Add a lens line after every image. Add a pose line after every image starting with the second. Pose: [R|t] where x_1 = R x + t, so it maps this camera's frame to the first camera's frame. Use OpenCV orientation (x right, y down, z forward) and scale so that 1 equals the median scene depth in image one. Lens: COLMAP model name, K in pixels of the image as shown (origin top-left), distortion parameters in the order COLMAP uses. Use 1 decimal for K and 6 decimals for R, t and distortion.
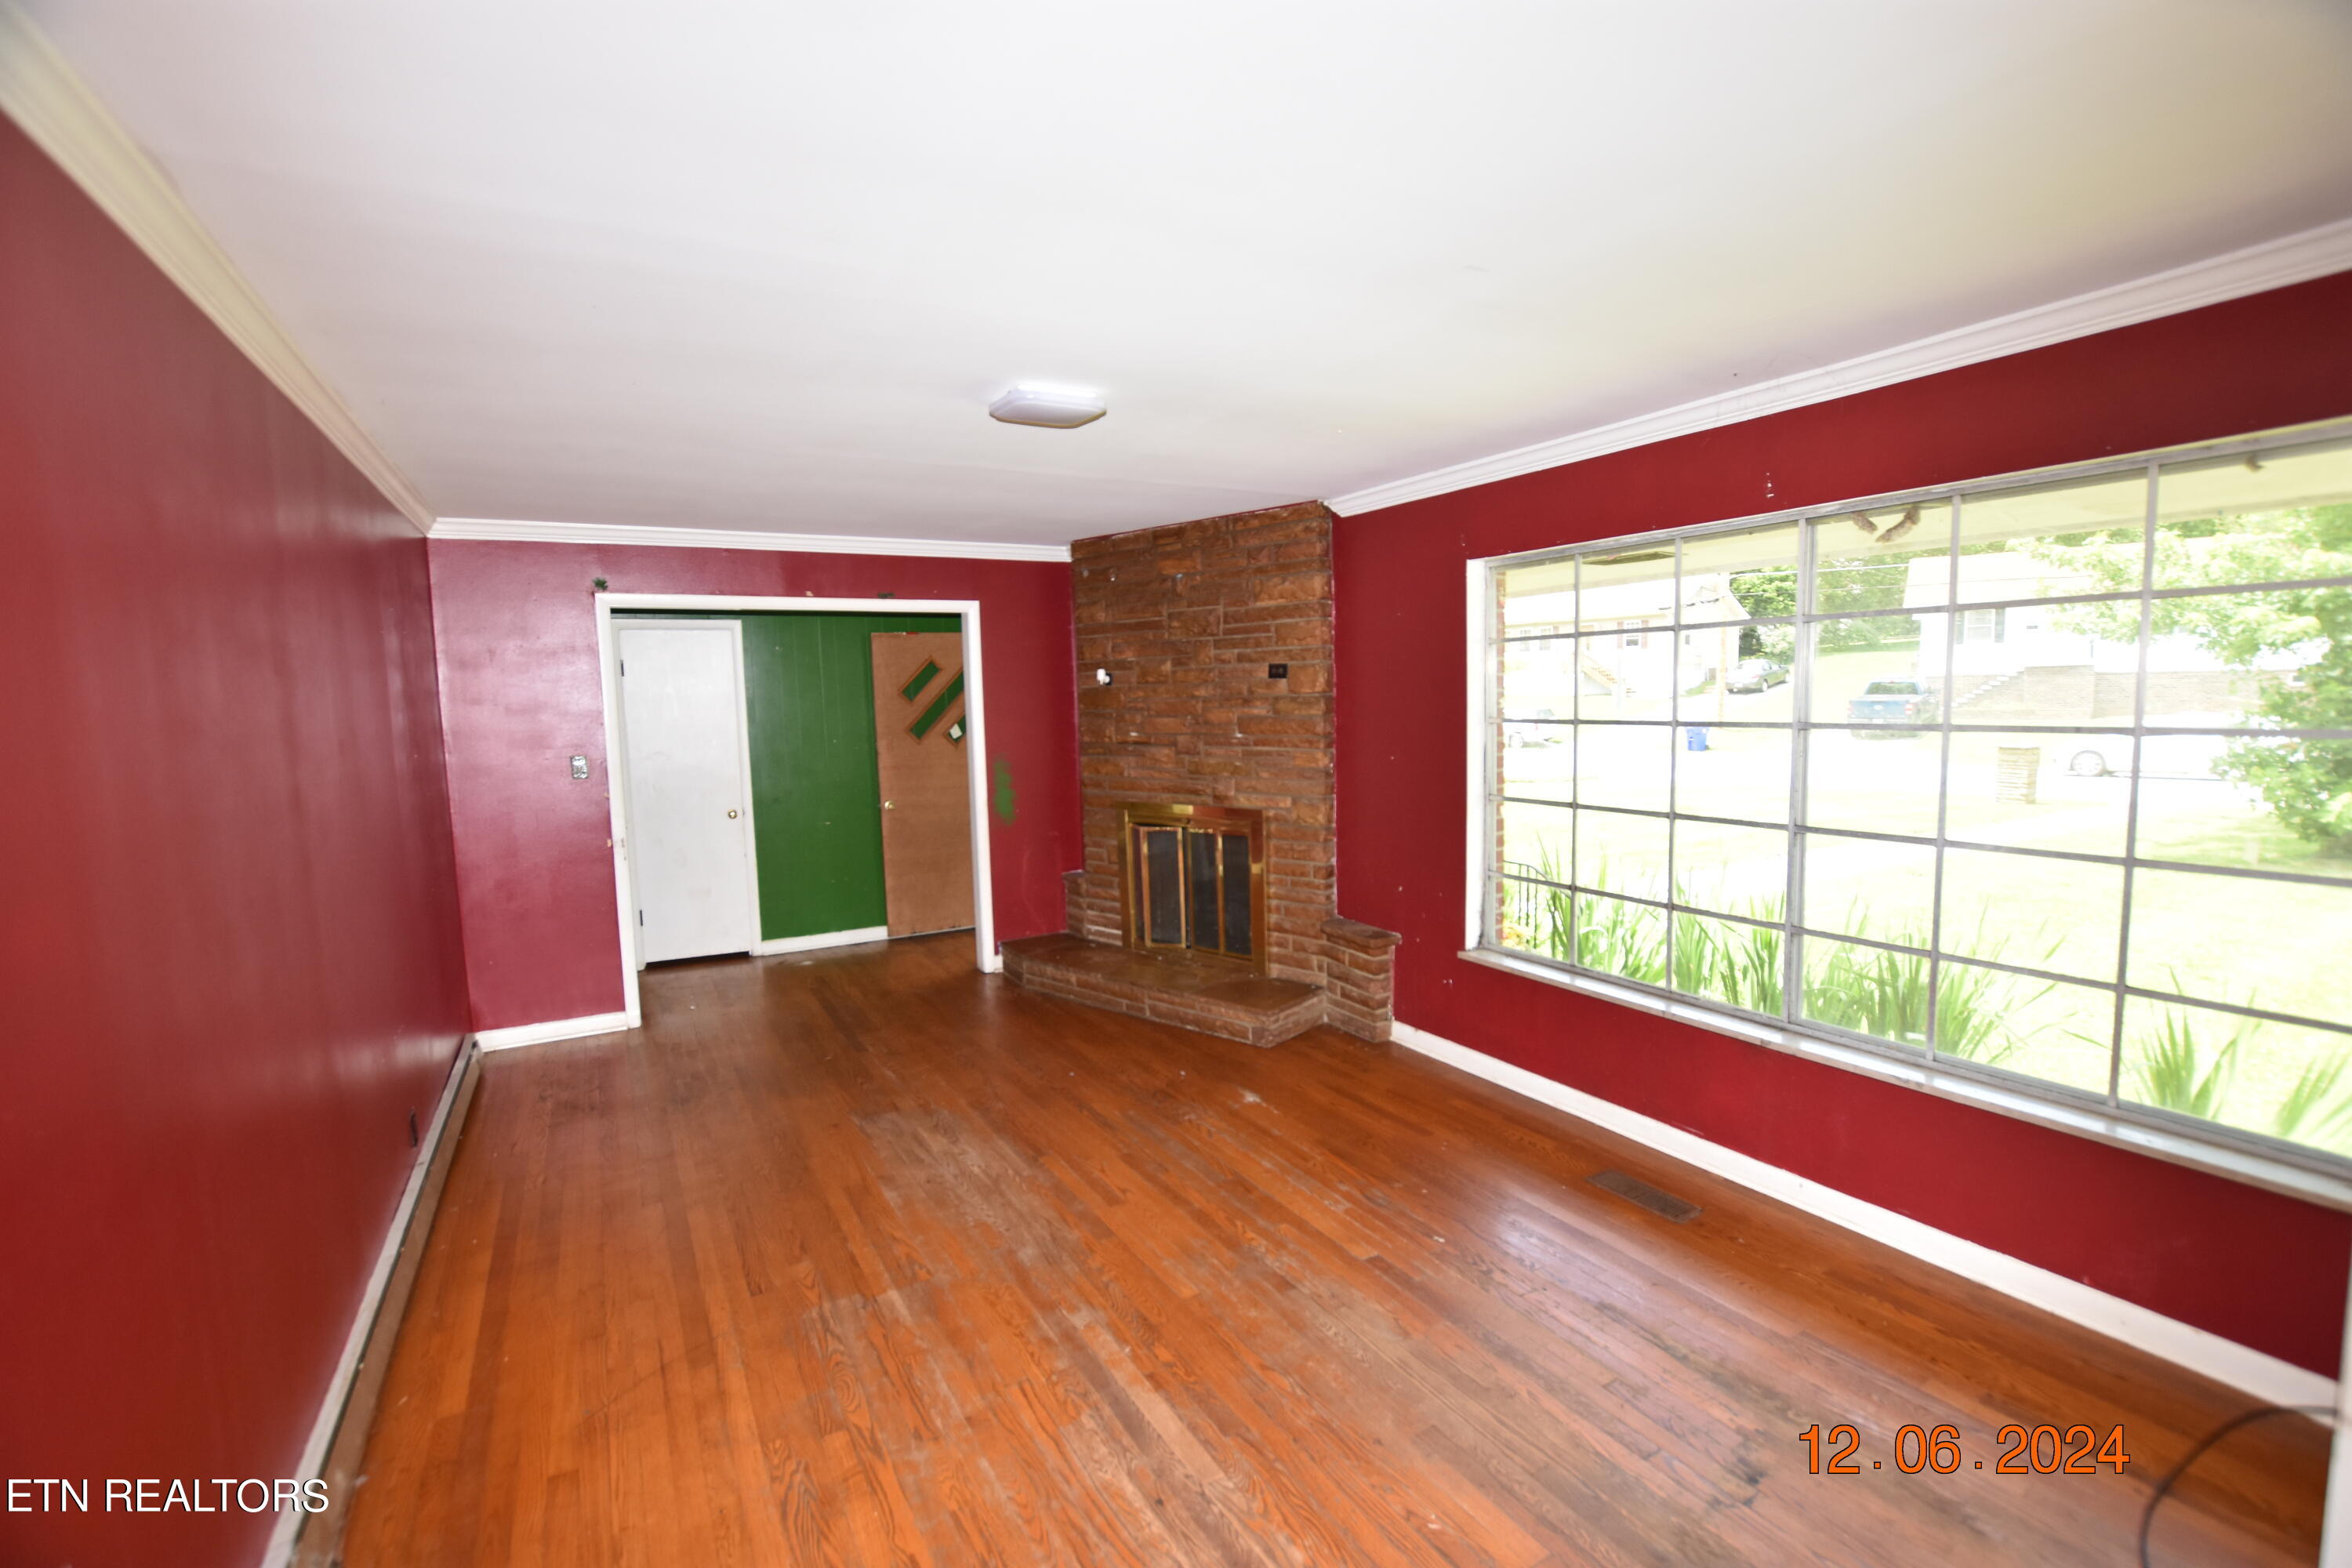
lens RADIAL K [[1036.5, 0, 1190.1], [0, 1036.5, 794.1], [0, 0, 1]] dist [-0.031526, 0.005725]
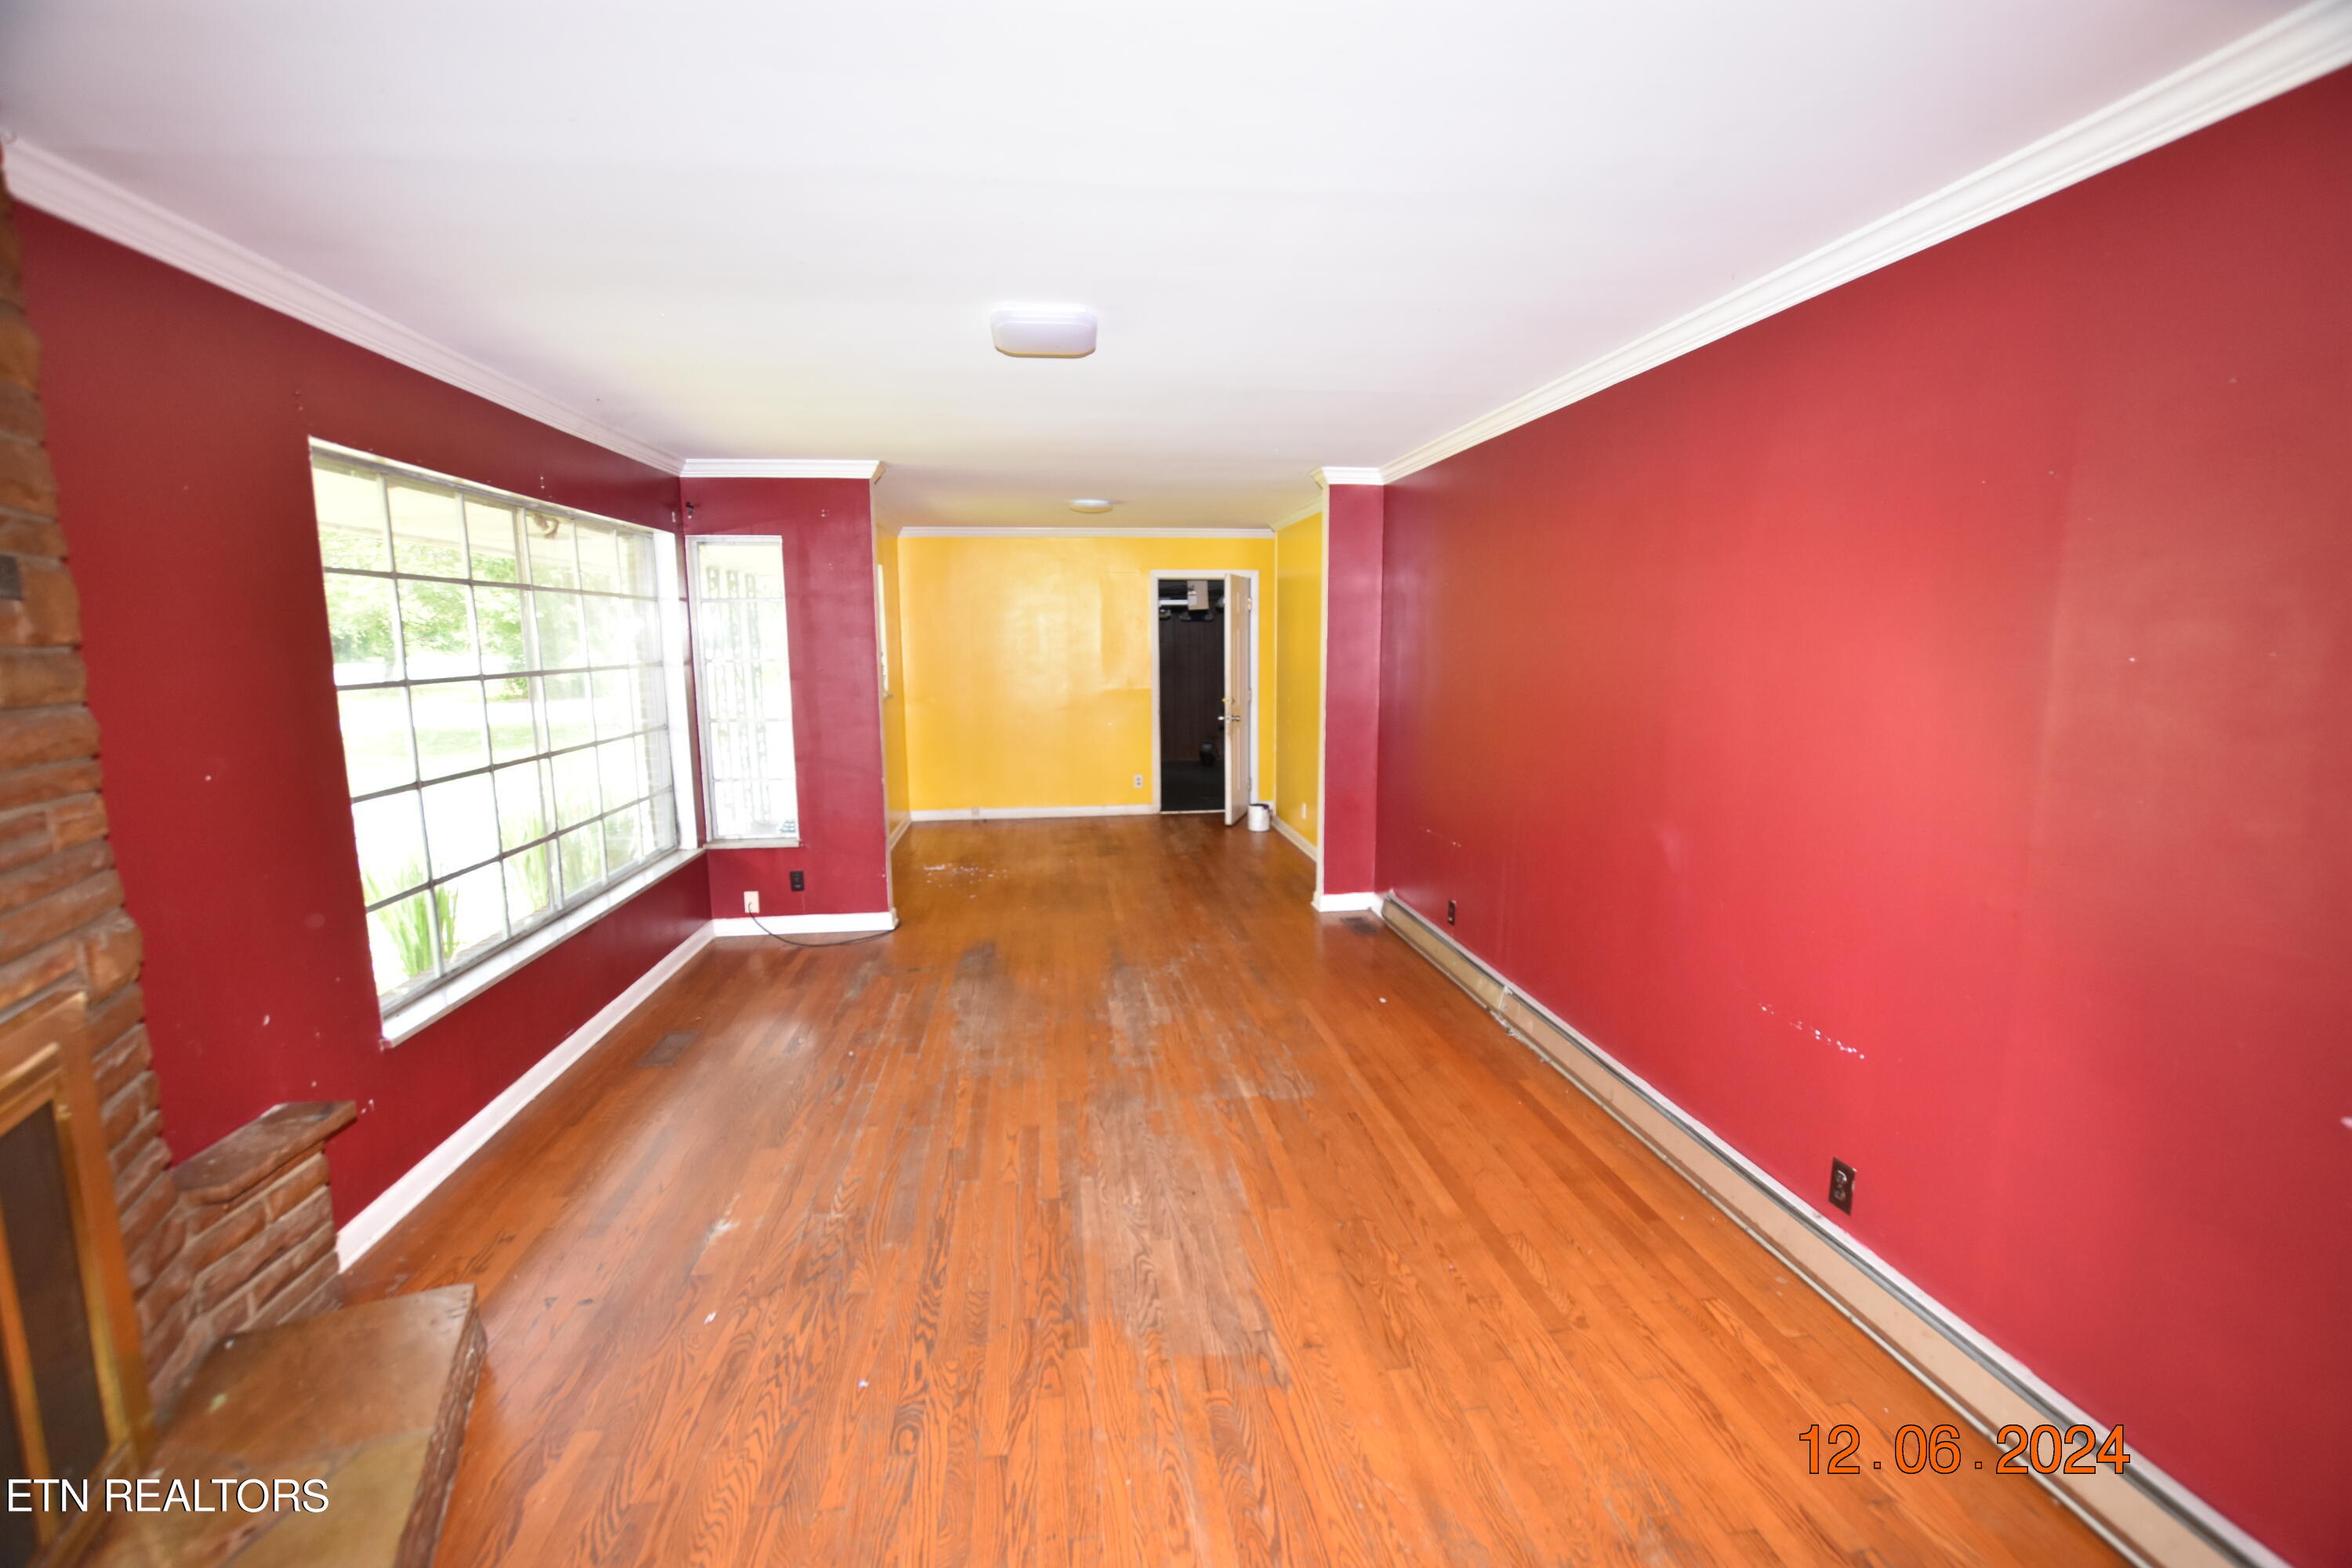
lens RADIAL K [[1036.5, 0, 1190.1], [0, 1036.5, 794.1], [0, 0, 1]] dist [-0.031526, 0.005725]
pose [[-0.925434, -0.027232, 0.377929, -0.595174], [0.065566, 0.970859, 0.230507, -0.152894], [-0.373193, 0.238099, -0.896681, 1.775832]]
